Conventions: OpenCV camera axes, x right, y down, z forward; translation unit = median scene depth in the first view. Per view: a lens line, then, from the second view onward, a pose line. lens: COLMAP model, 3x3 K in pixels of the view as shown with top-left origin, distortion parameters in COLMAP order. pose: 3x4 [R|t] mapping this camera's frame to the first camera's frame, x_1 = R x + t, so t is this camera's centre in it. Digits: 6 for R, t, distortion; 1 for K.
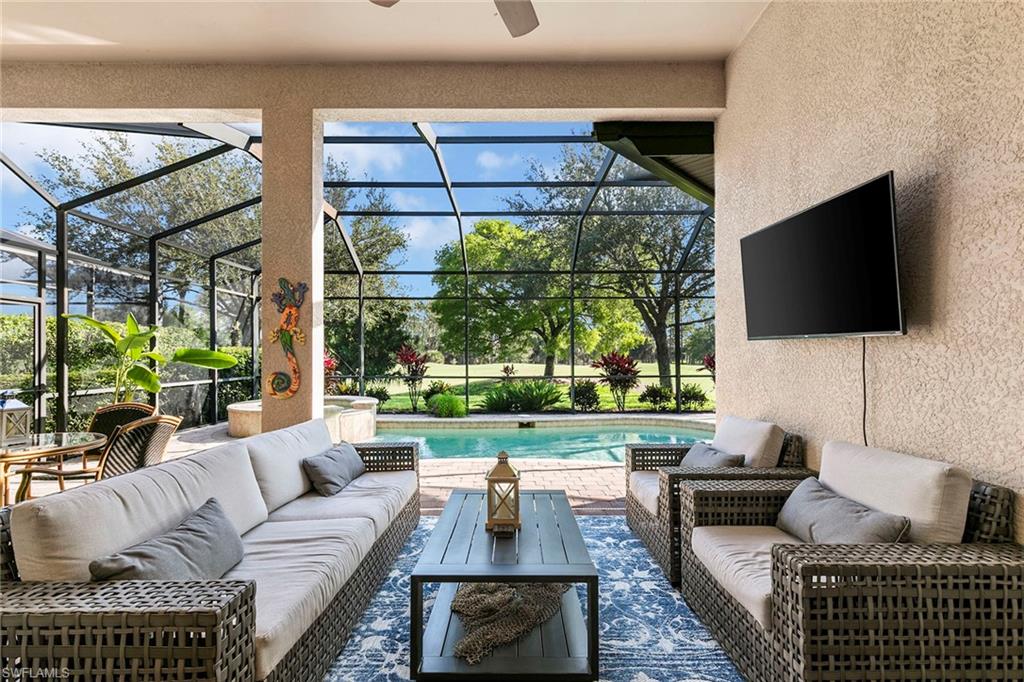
lens RADIAL K [[458.8, 0, 510.5], [0, 458.8, 347.7], [0, 0, 1]] dist [0.006888, -0.000229]
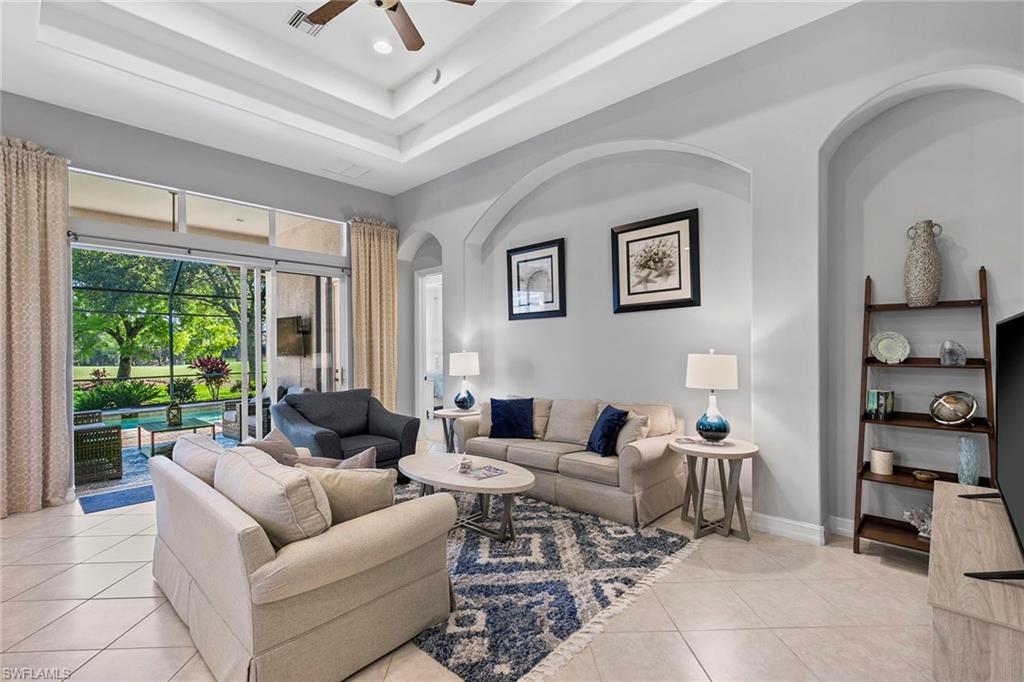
lens RADIAL K [[458.8, 0, 510.5], [0, 458.8, 347.7], [0, 0, 1]] dist [0.006888, -0.000229]
pose [[0.684944, -0.003569, 0.728587, -0.137717], [-0.002604, 0.999970, 0.007347, -0.024787], [-0.728591, -0.006929, 0.684914, -0.510178]]
